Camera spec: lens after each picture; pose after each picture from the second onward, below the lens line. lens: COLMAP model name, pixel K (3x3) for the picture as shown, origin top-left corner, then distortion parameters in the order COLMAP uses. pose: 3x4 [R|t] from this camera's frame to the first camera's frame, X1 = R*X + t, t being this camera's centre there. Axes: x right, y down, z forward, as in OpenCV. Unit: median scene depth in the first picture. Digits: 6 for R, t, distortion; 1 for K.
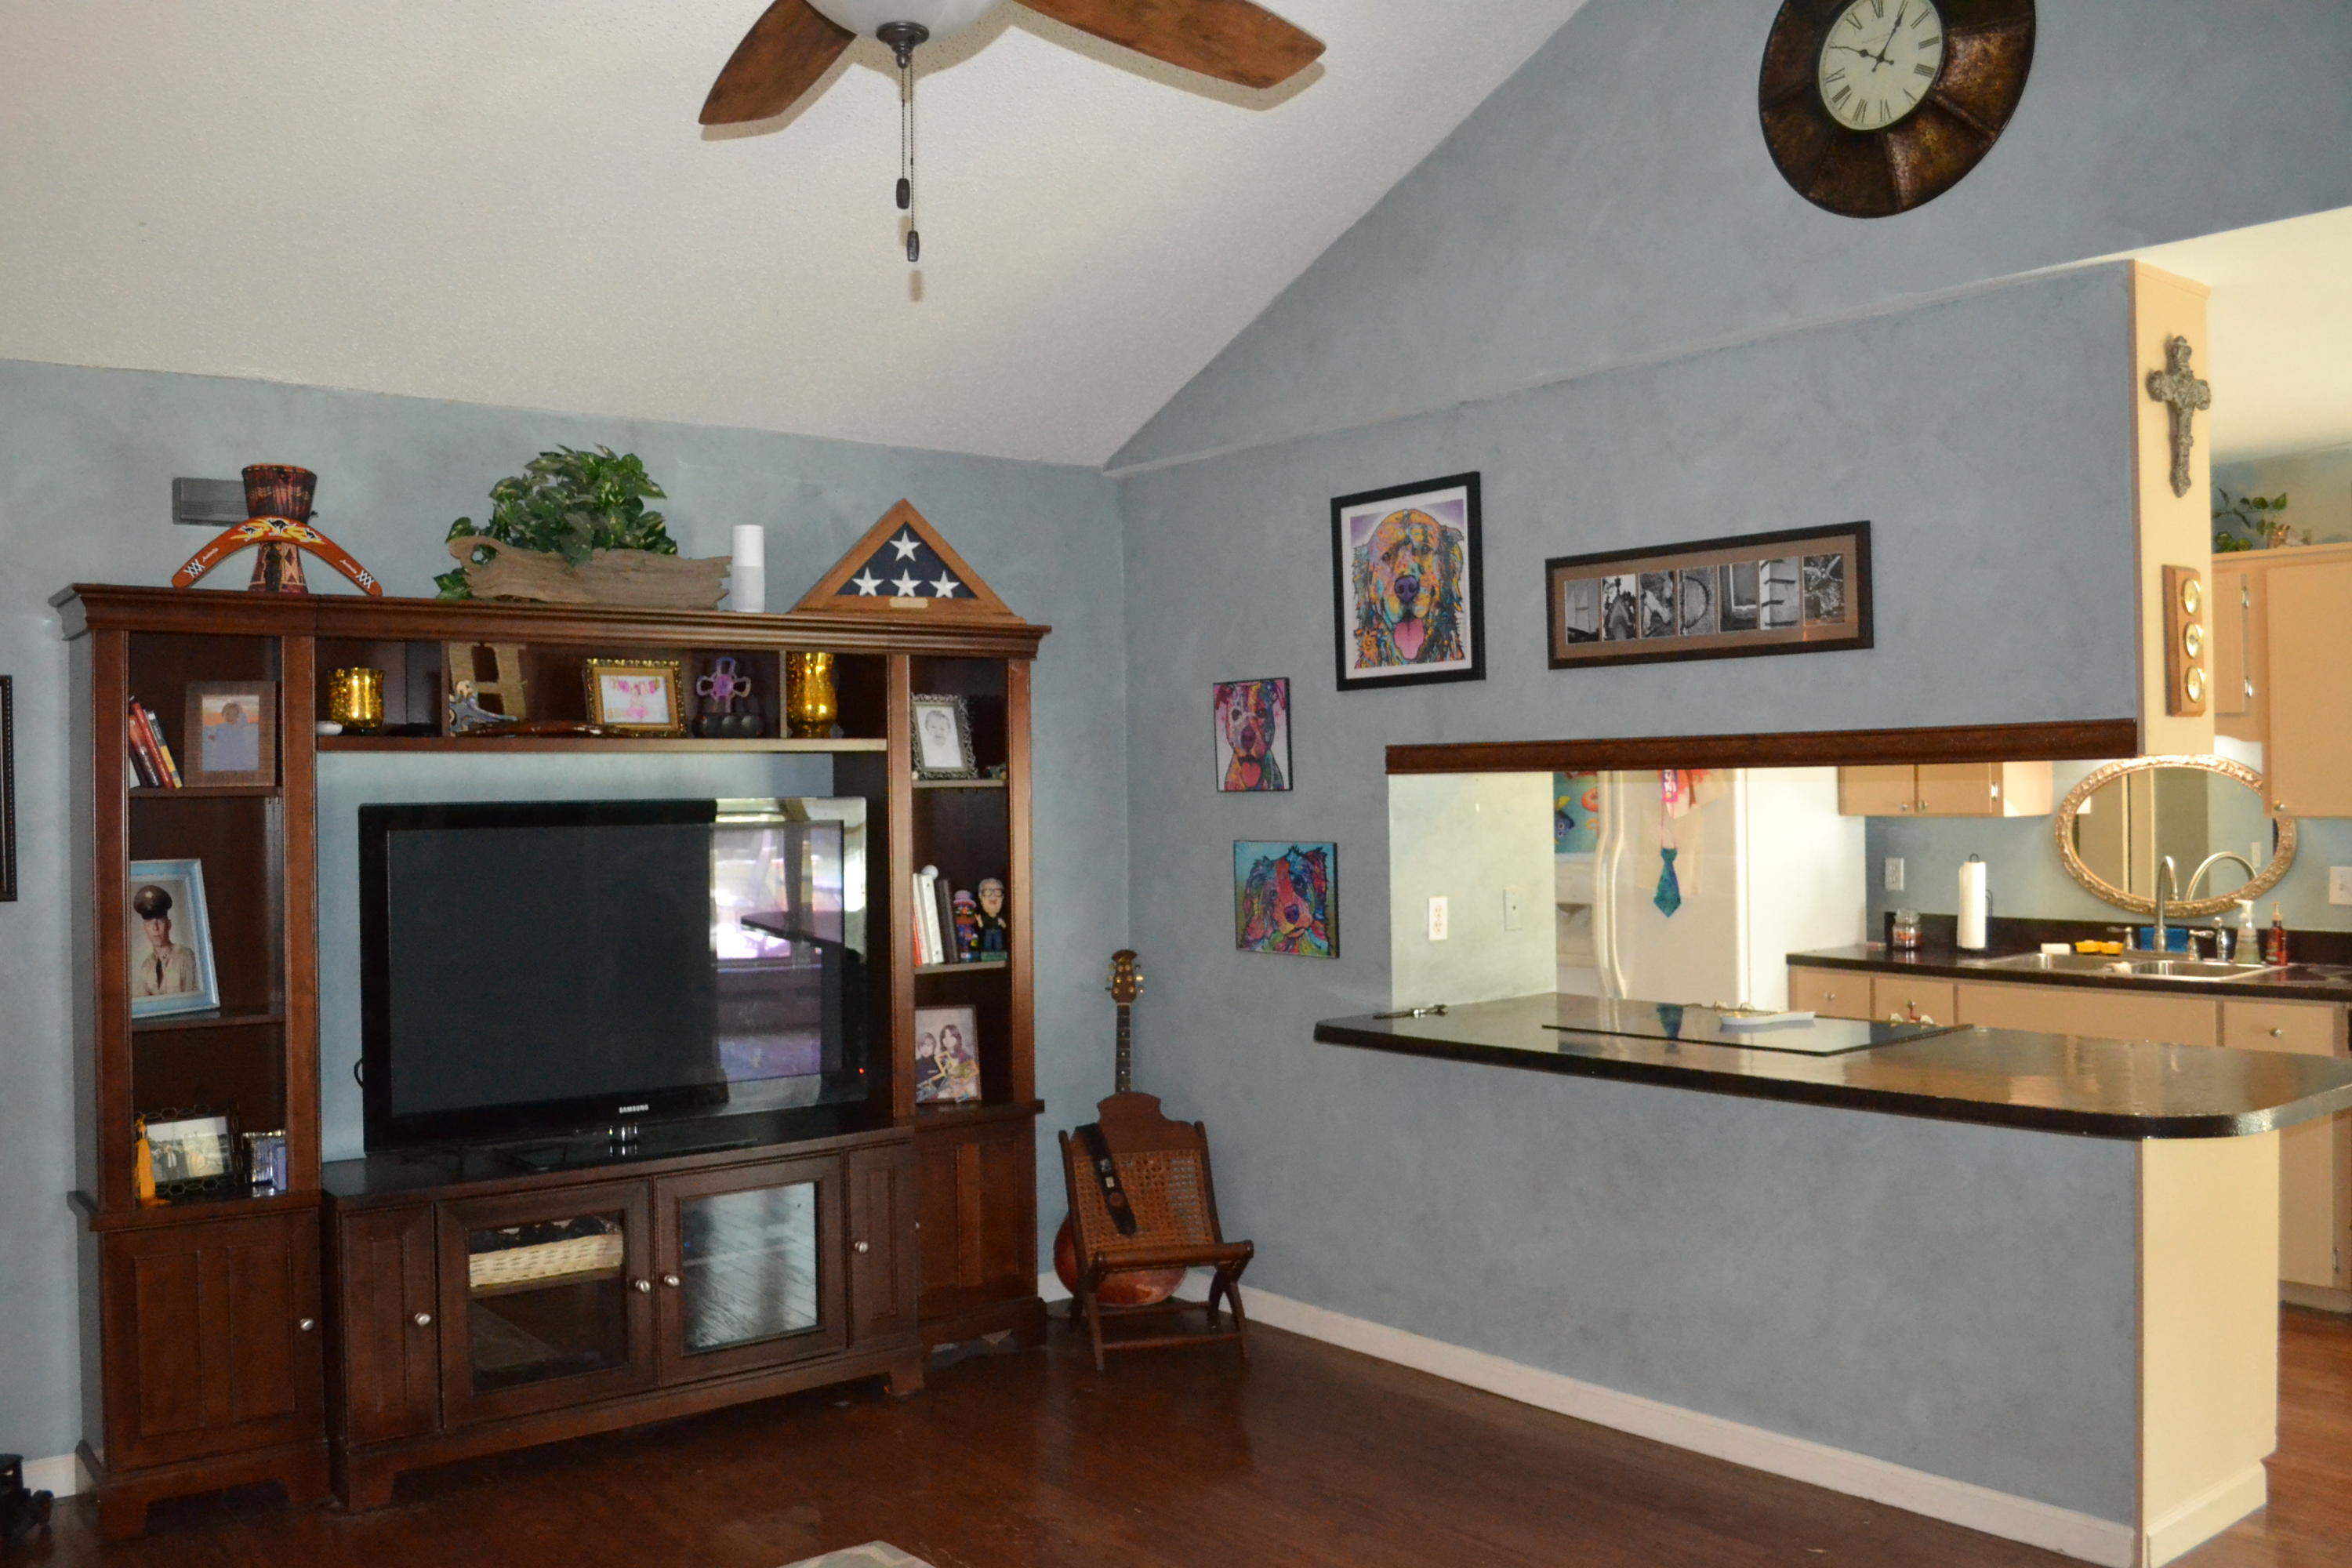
lens RADIAL K [[2005.8, 0, 1176.0], [0, 2005.8, 784.0], [0, 0, 1]] dist [-0.074384, 0.007668]
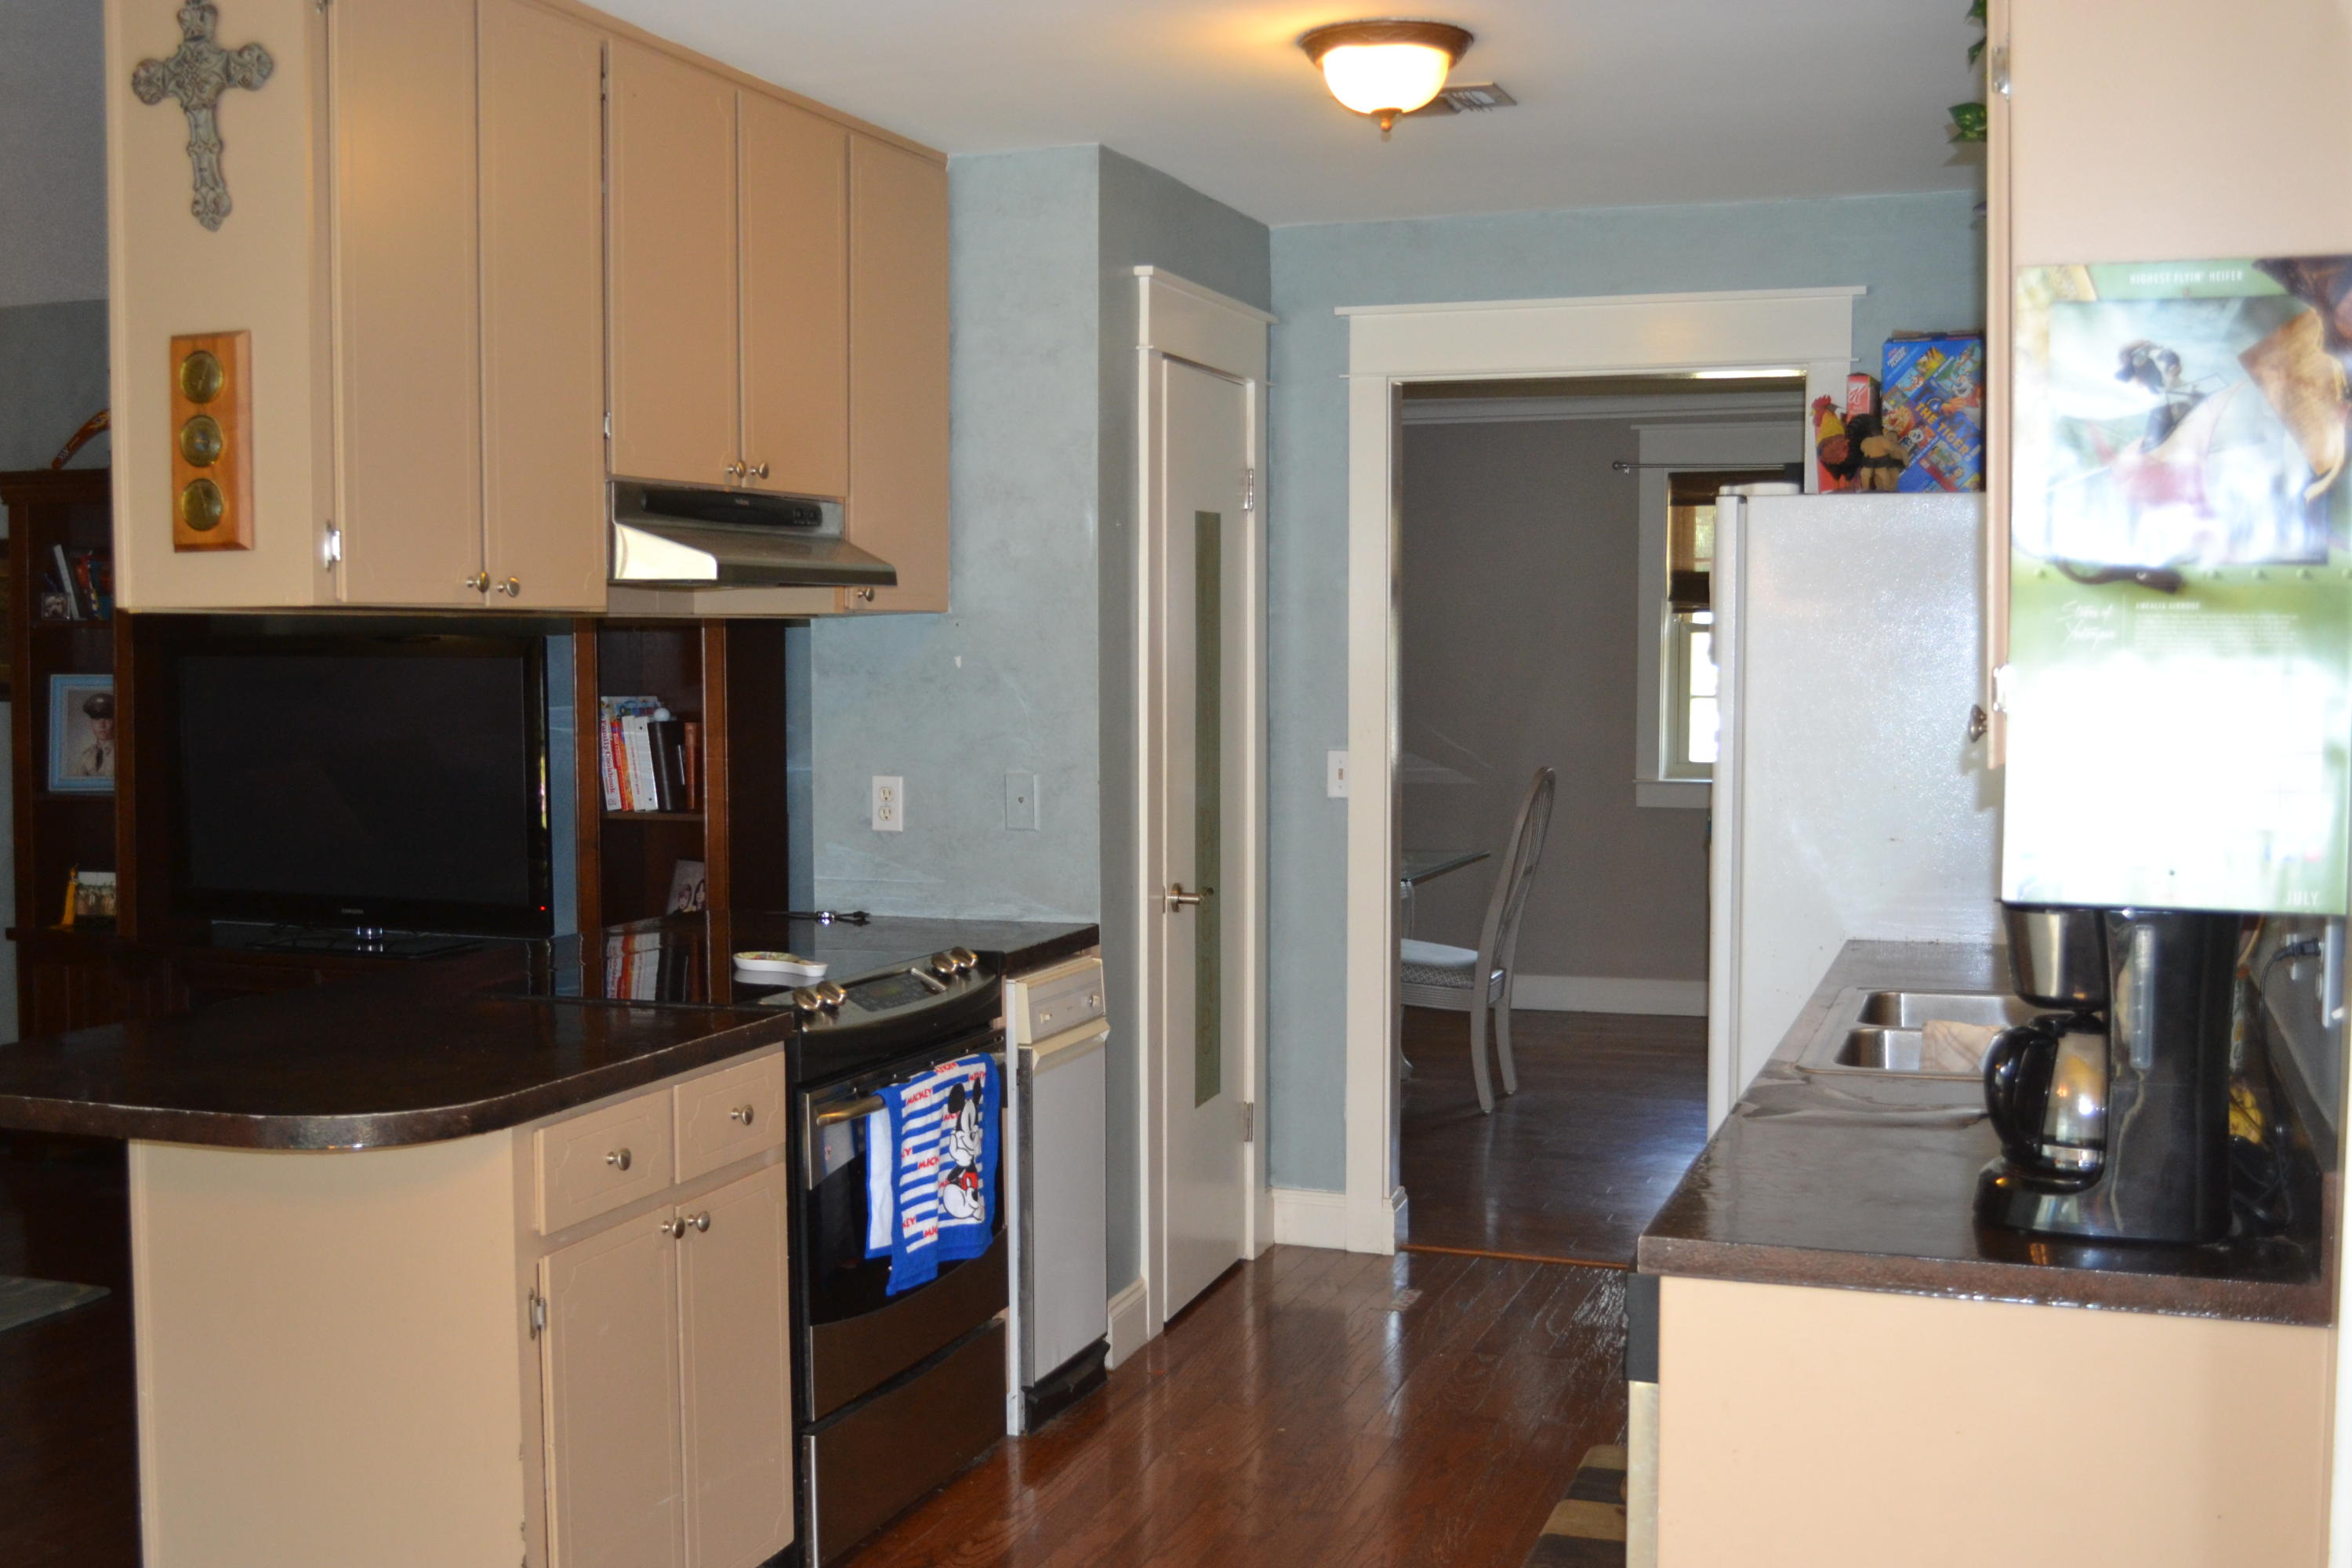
lens RADIAL K [[2509.9, 0, 1176.0], [0, 2509.9, 784.0], [0, 0, 1]] dist [-0.055119, -0.002995]
pose [[0.525002, 0.068008, -0.848379, 1.014598], [-0.005781, 0.997064, 0.076350, -0.015335], [0.851081, -0.035179, 0.523854, 0.584375]]
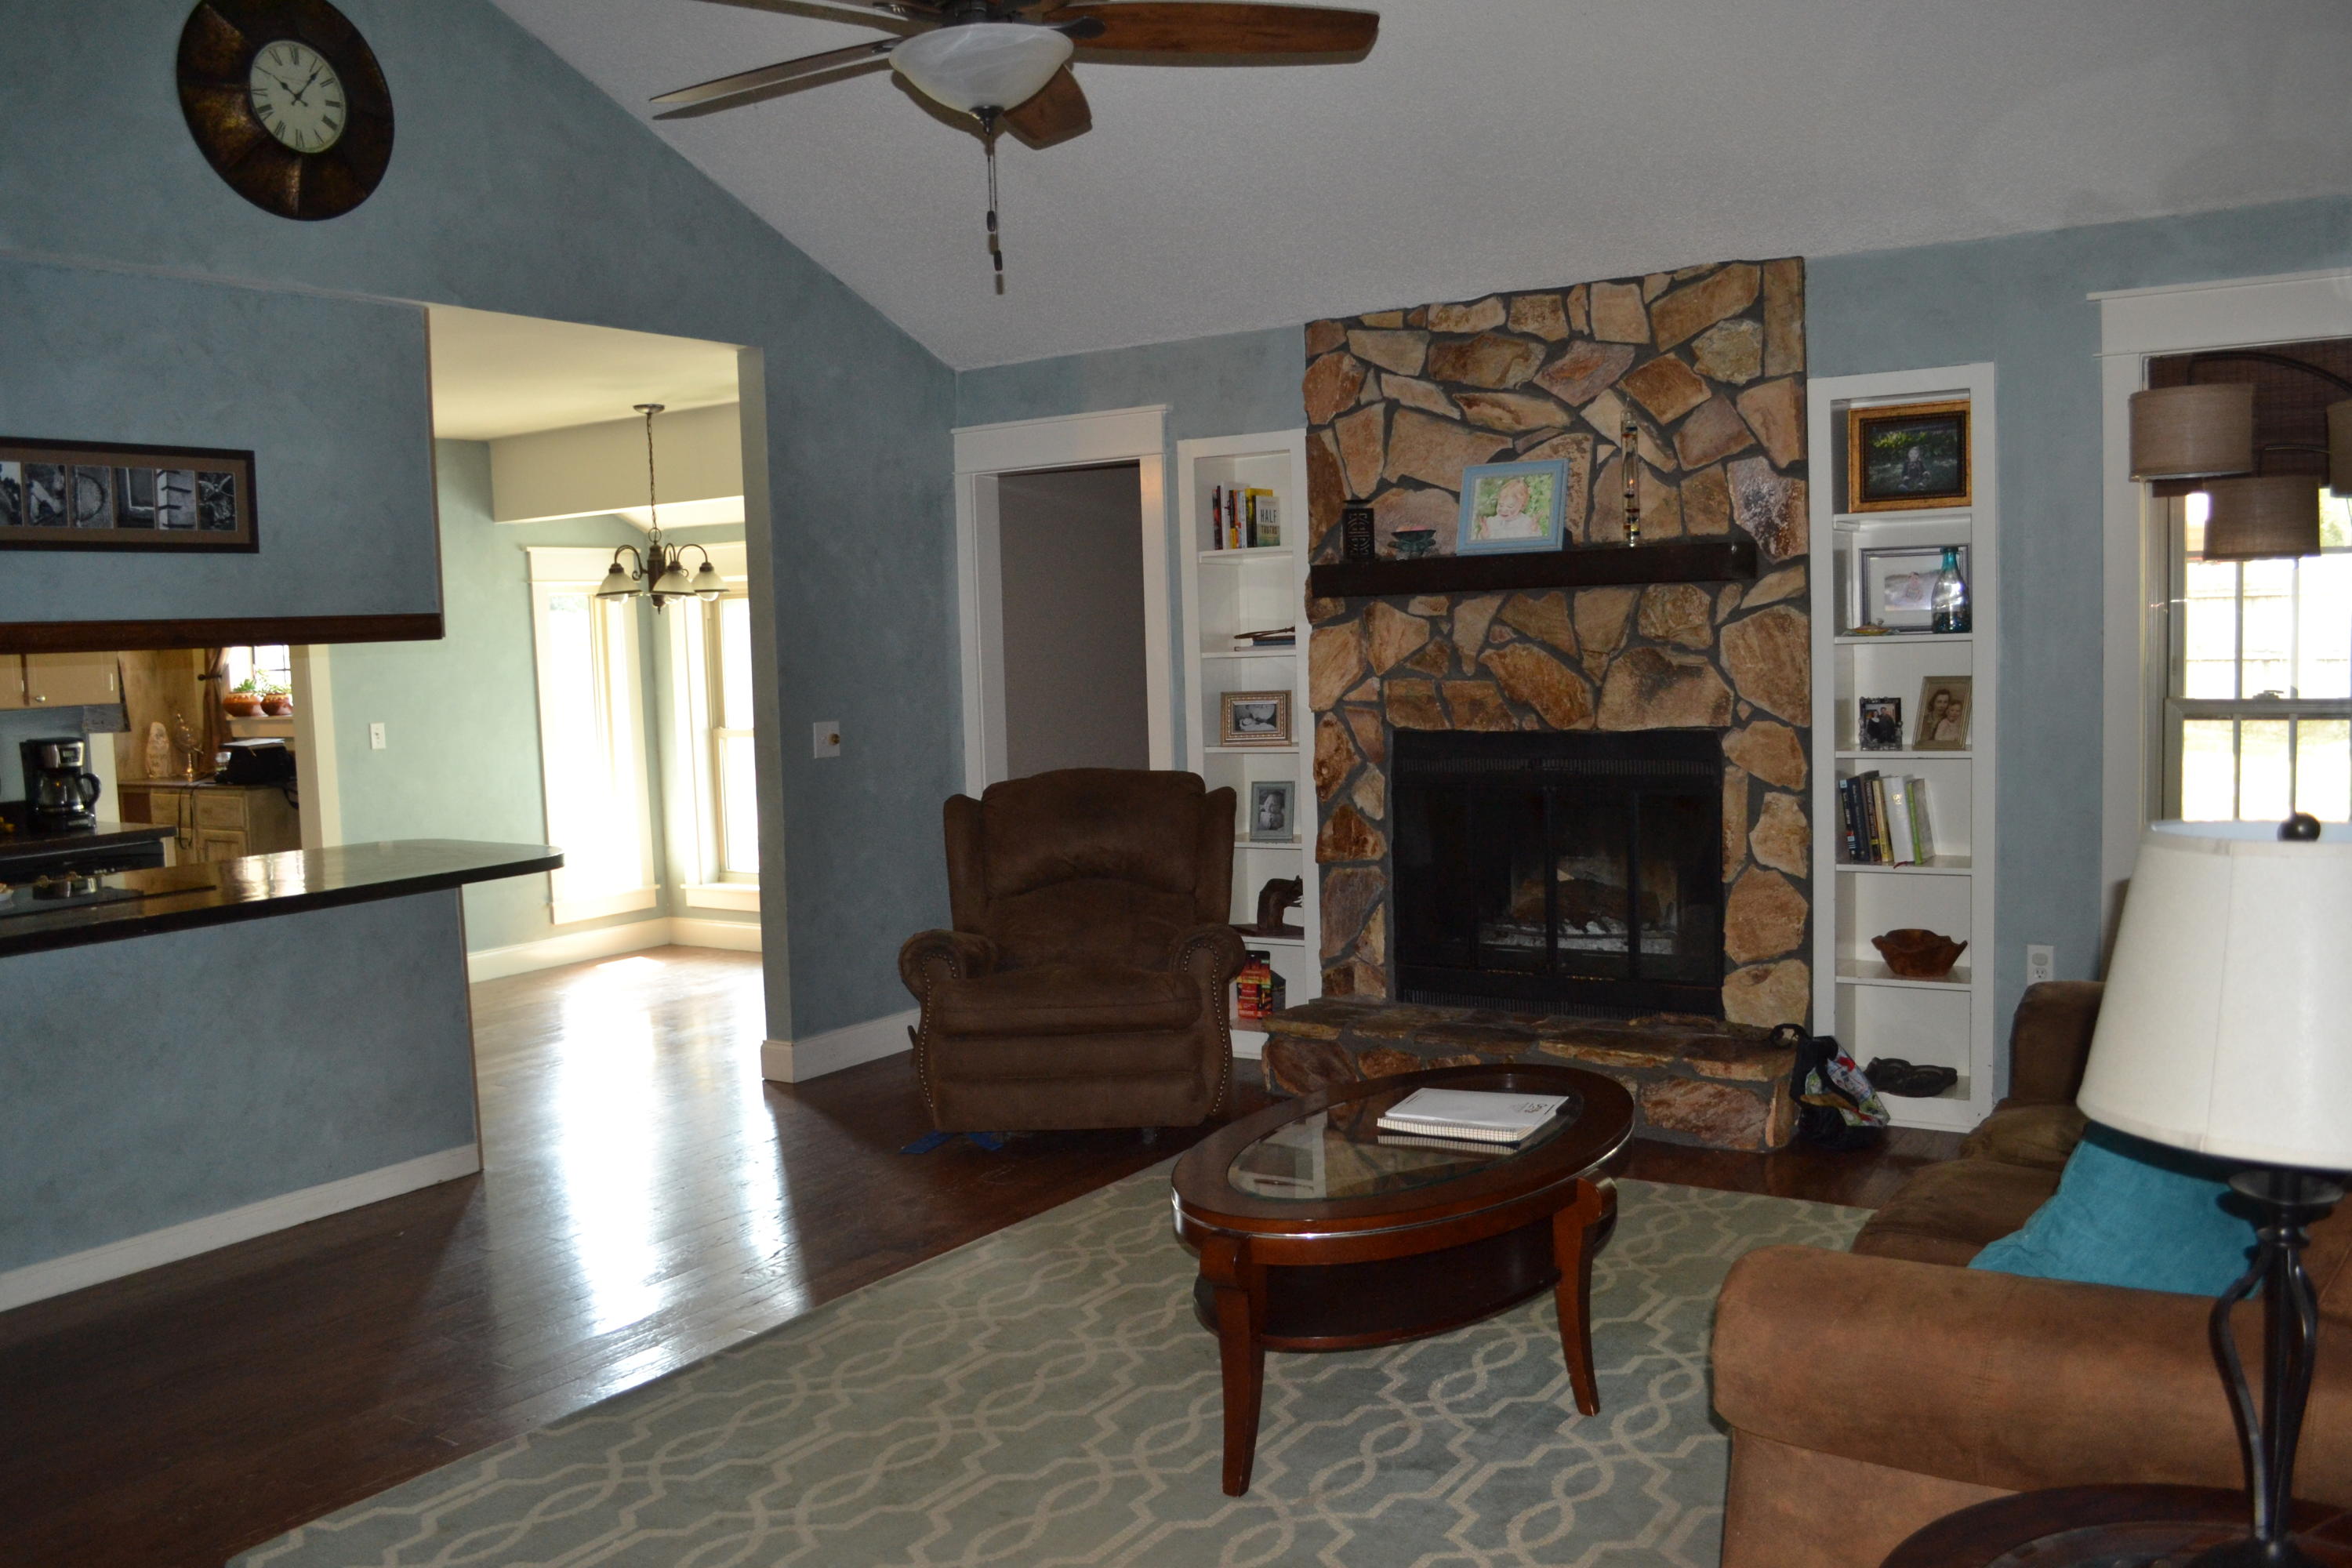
lens RADIAL K [[1842.7, 0, 1176.0], [0, 1842.7, 784.0], [0, 0, 1]] dist [-0.089703, 0.001431]
pose [[-0.304199, -0.050959, 0.951244, -0.691171], [0.036312, 0.997222, 0.065034, 0.018482], [-0.951916, 0.054325, -0.301504, 0.603077]]
